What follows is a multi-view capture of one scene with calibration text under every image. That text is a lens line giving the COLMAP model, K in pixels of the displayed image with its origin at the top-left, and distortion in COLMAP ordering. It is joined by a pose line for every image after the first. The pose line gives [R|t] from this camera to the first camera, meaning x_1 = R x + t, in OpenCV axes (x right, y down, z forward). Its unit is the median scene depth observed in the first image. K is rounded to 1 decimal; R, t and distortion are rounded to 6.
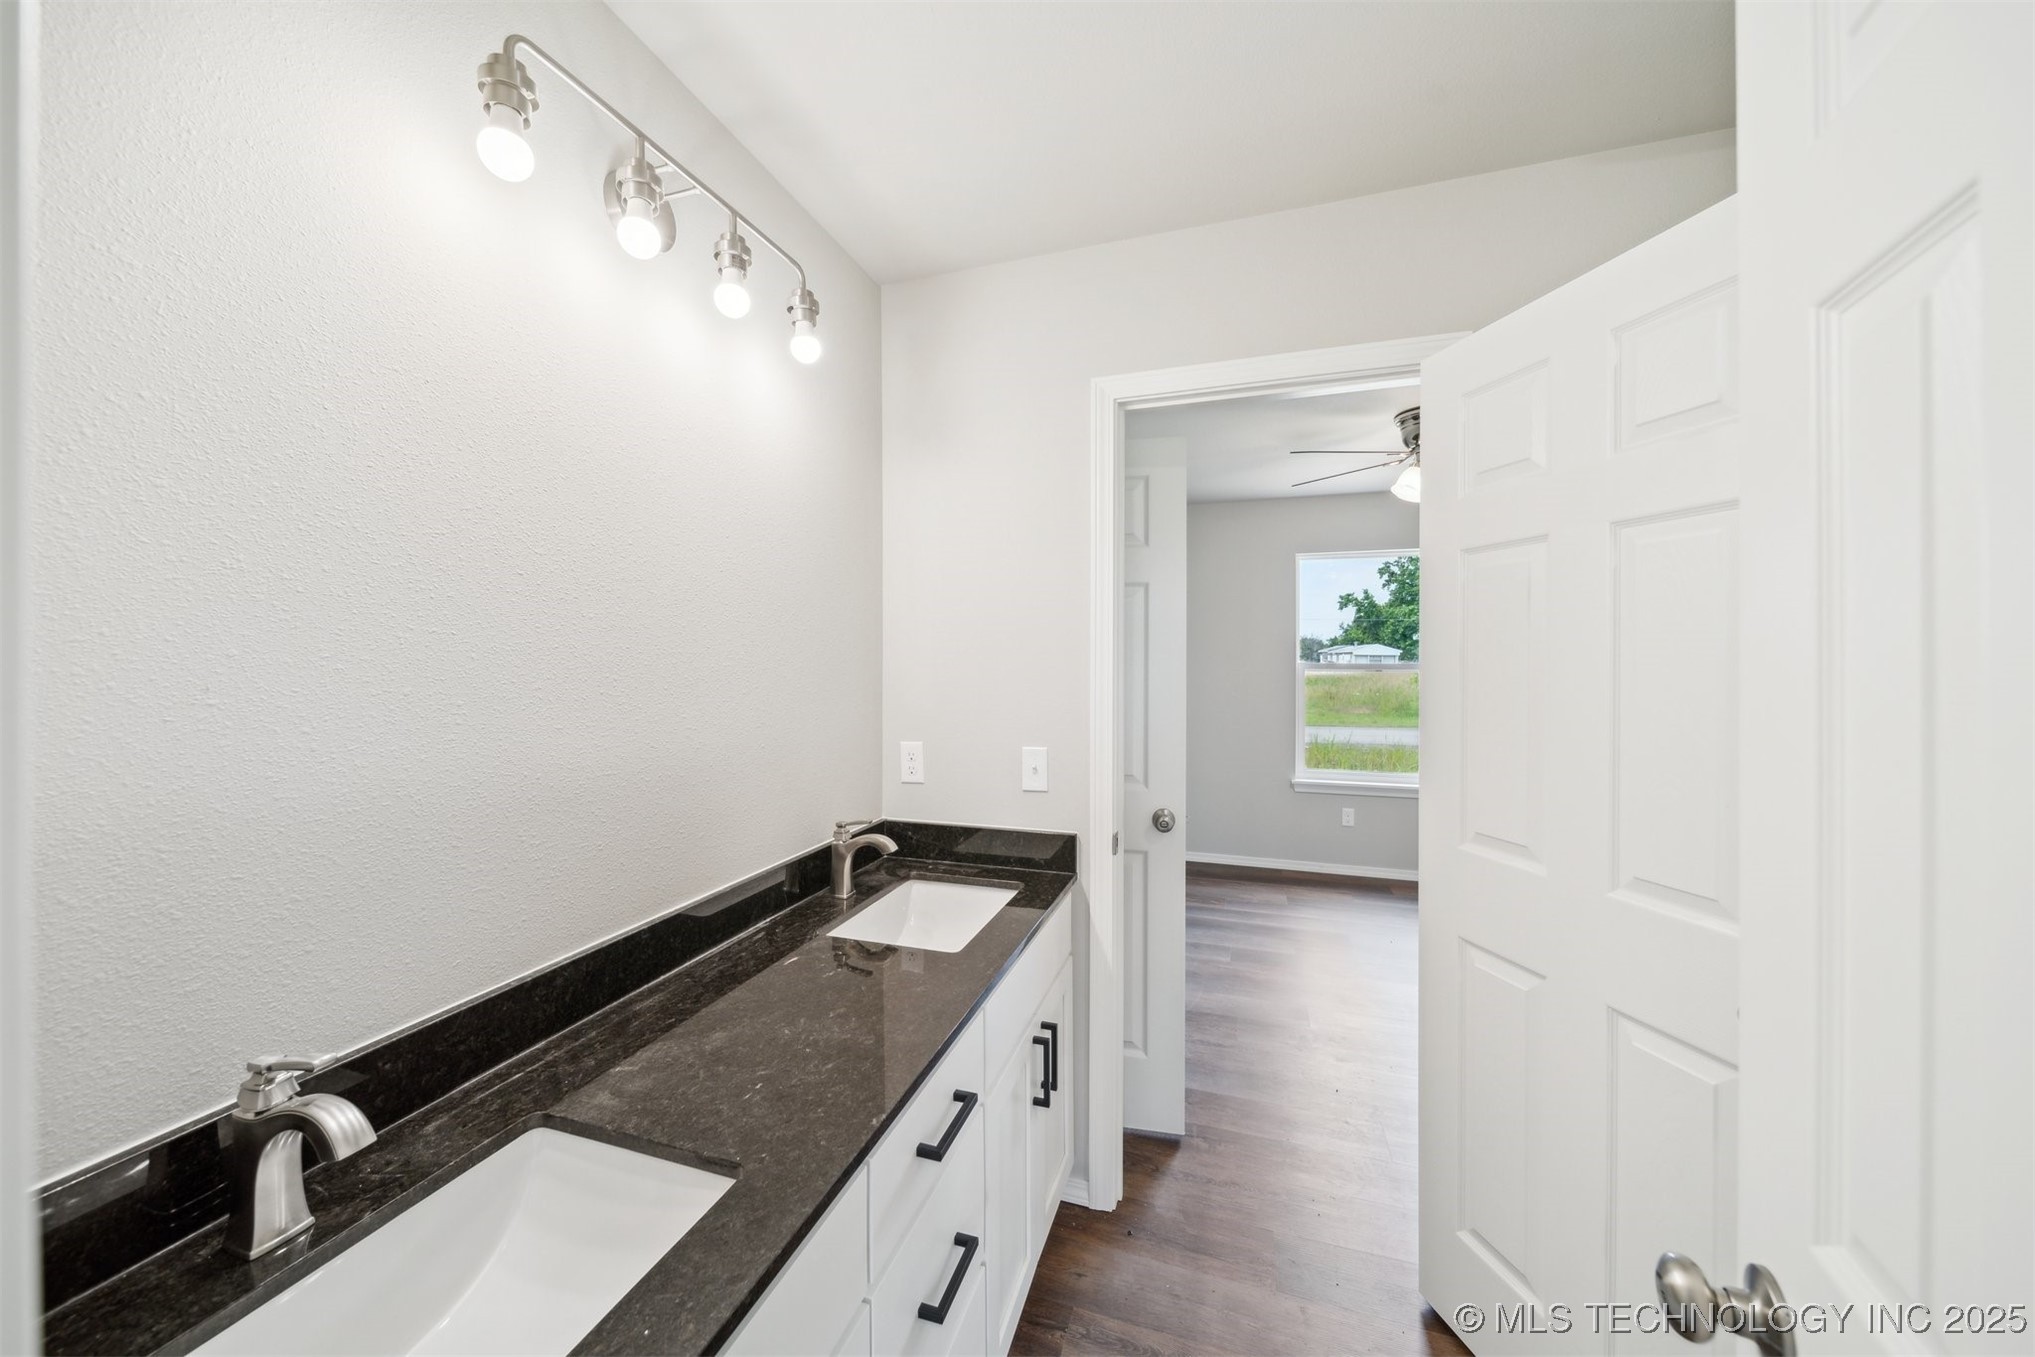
lens RADIAL K [[719.8, 0, 1017.2], [0, 719.8, 665.2], [0, 0, 1]] dist [-0.002015, -0.000053]
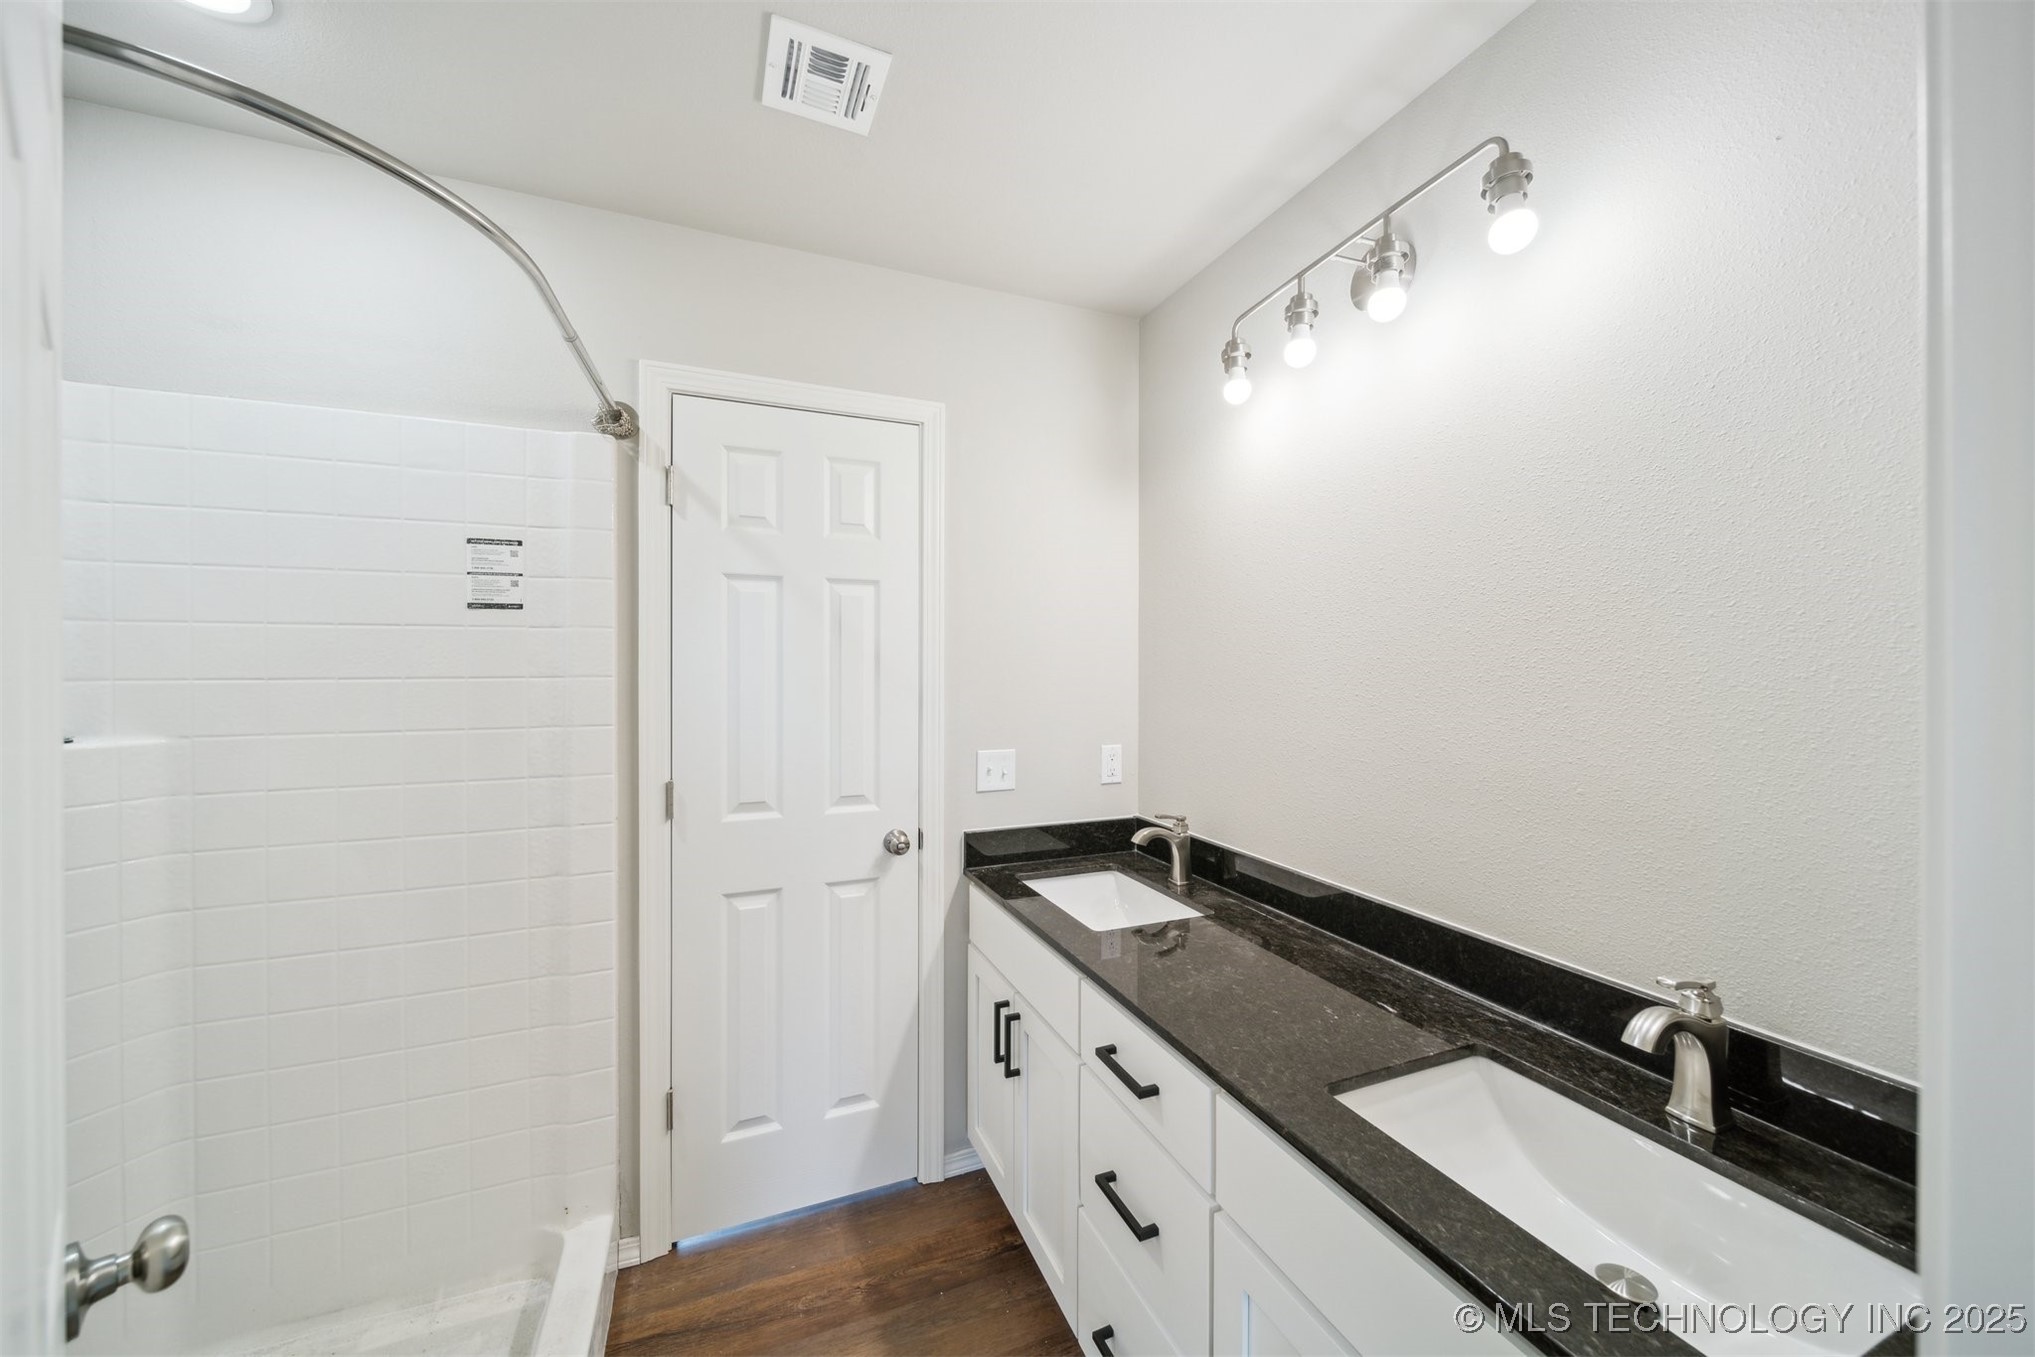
lens RADIAL K [[719.8, 0, 1017.2], [0, 719.8, 665.2], [0, 0, 1]] dist [-0.002015, -0.000053]
pose [[-0.752226, 0.003759, -0.658895, 0.651453], [-0.006731, 0.999888, 0.013389, -0.027175], [0.658871, 0.014507, -0.752116, 1.427104]]
